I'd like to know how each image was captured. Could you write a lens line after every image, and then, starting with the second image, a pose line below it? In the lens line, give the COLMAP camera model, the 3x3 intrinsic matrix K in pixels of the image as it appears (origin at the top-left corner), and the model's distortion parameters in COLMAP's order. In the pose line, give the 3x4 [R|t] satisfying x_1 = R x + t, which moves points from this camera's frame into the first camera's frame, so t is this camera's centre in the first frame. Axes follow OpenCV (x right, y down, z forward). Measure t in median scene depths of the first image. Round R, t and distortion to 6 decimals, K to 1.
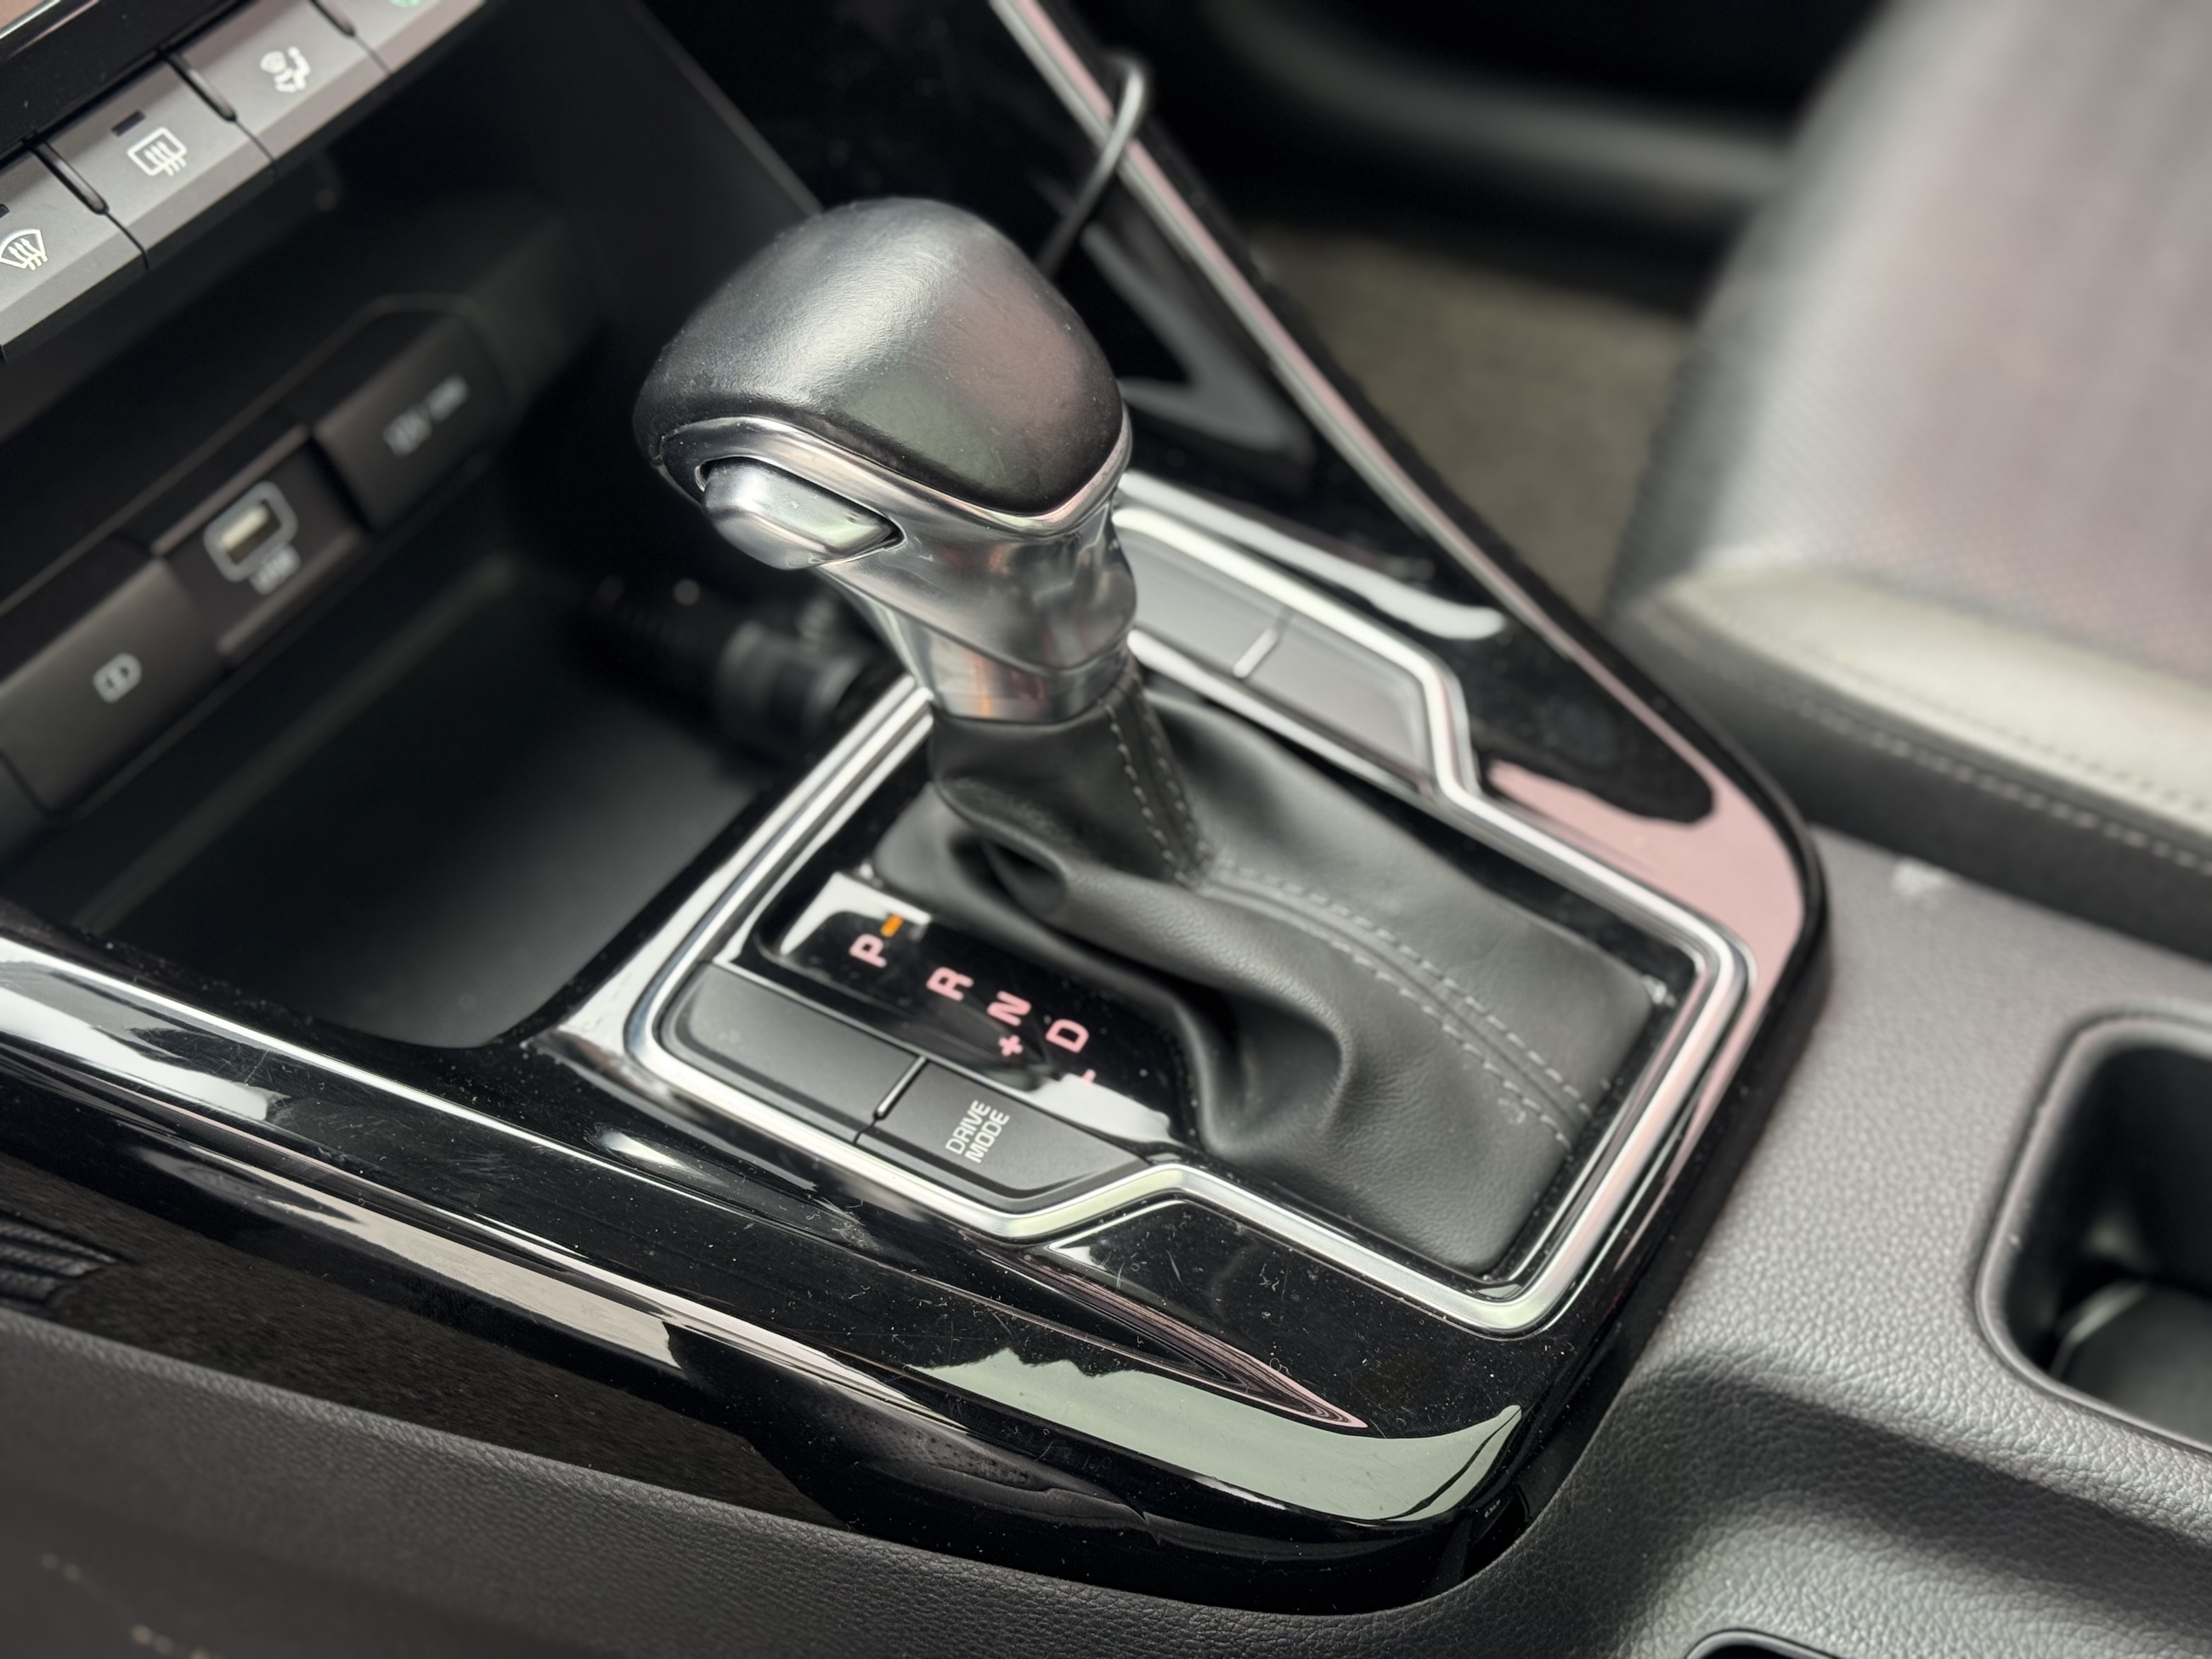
lens RADIAL K [[3096.7, 0, 1121.7], [0, 3096.7, 862.0], [0, 0, 1]] dist [0.175599, -0.378957]
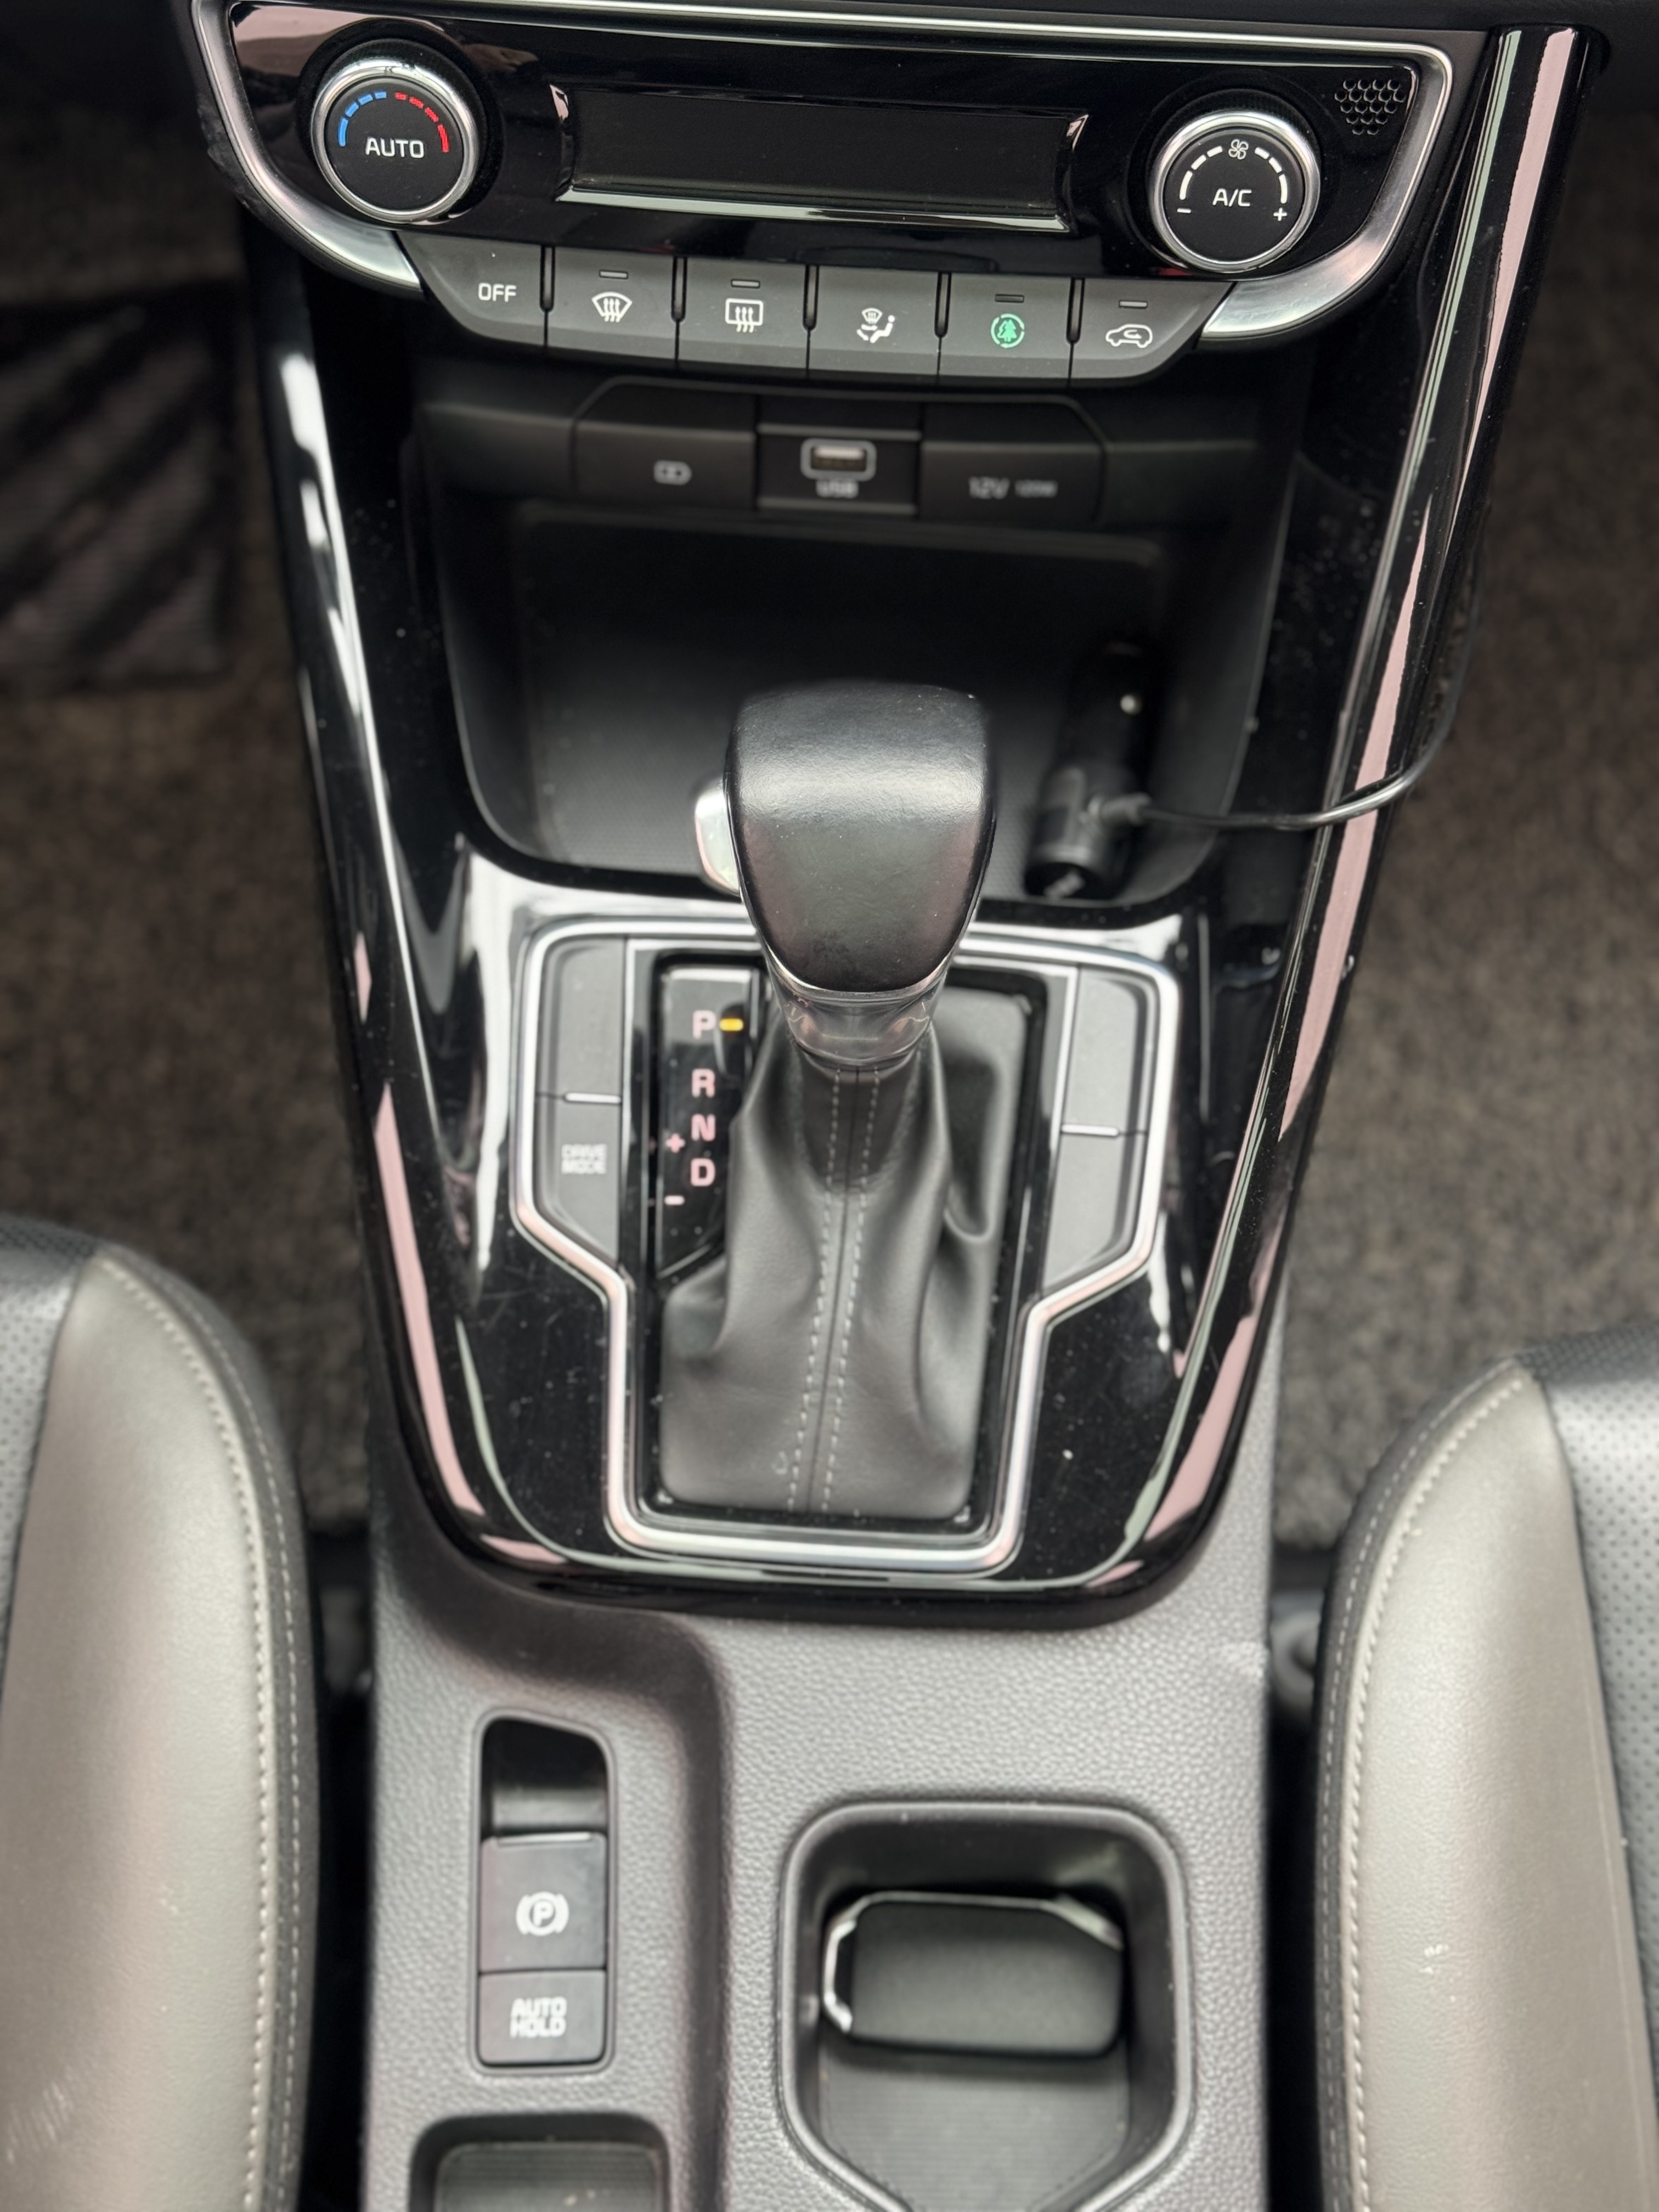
lens RADIAL K [[3096.7, 0, 830.2], [0, 3096.7, 1144.2], [0, 0, 1]] dist [0.175599, -0.378957]
pose [[0.444407, 0.848807, -0.286407, 0.416486], [-0.647152, 0.525264, 0.552532, -0.796597], [0.619432, -0.060200, 0.782738, -0.102816]]
